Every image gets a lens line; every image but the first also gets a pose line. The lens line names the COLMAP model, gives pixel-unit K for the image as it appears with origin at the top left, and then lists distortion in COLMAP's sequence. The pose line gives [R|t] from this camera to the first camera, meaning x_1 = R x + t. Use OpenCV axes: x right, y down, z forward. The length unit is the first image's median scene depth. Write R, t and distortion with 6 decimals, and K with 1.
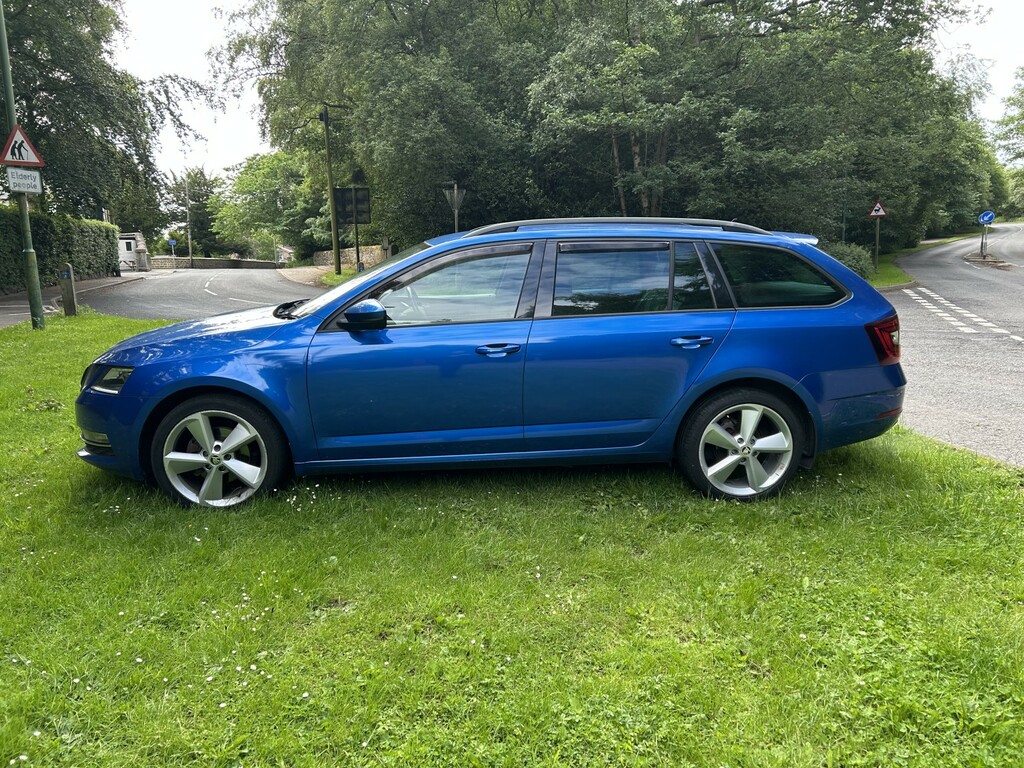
lens RADIAL K [[725.3, 0, 503.9], [0, 725.3, 383.2], [0, 0, 1]] dist [0.052772, -0.050258]
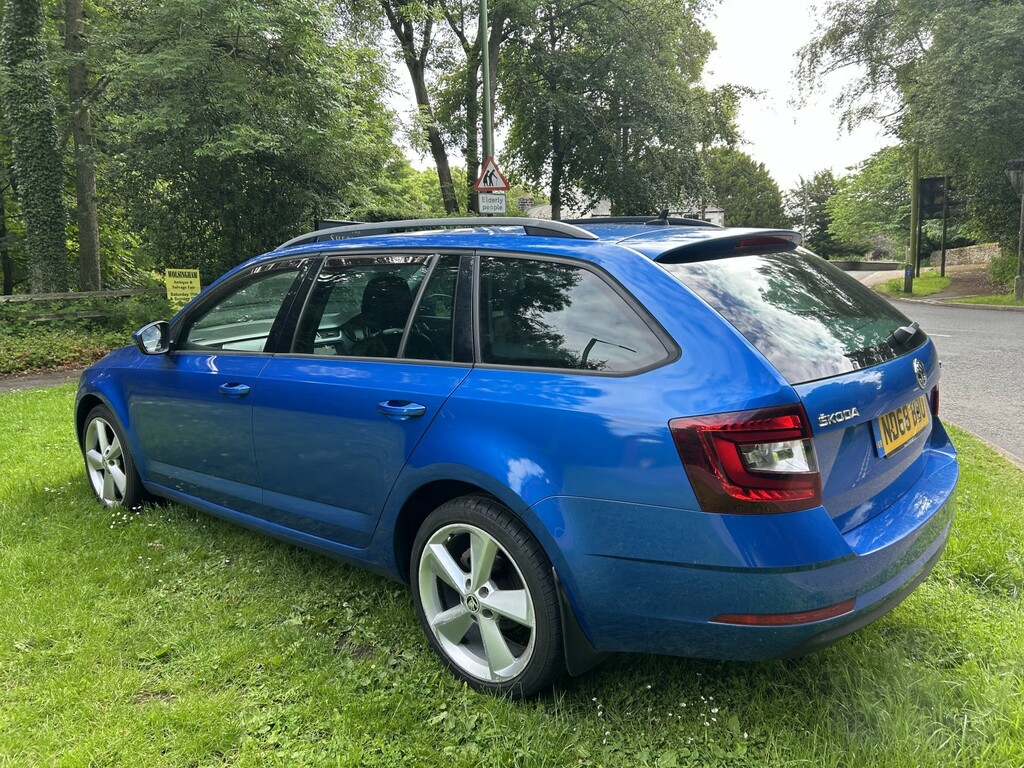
lens RADIAL K [[725.3, 0, 503.9], [0, 725.3, 383.2], [0, 0, 1]] dist [0.052772, -0.050258]
pose [[0.714996, 0.104500, -0.691275, 0.731428], [-0.106820, 0.993485, 0.039700, -0.110732], [0.690920, 0.045457, 0.721501, 0.572362]]
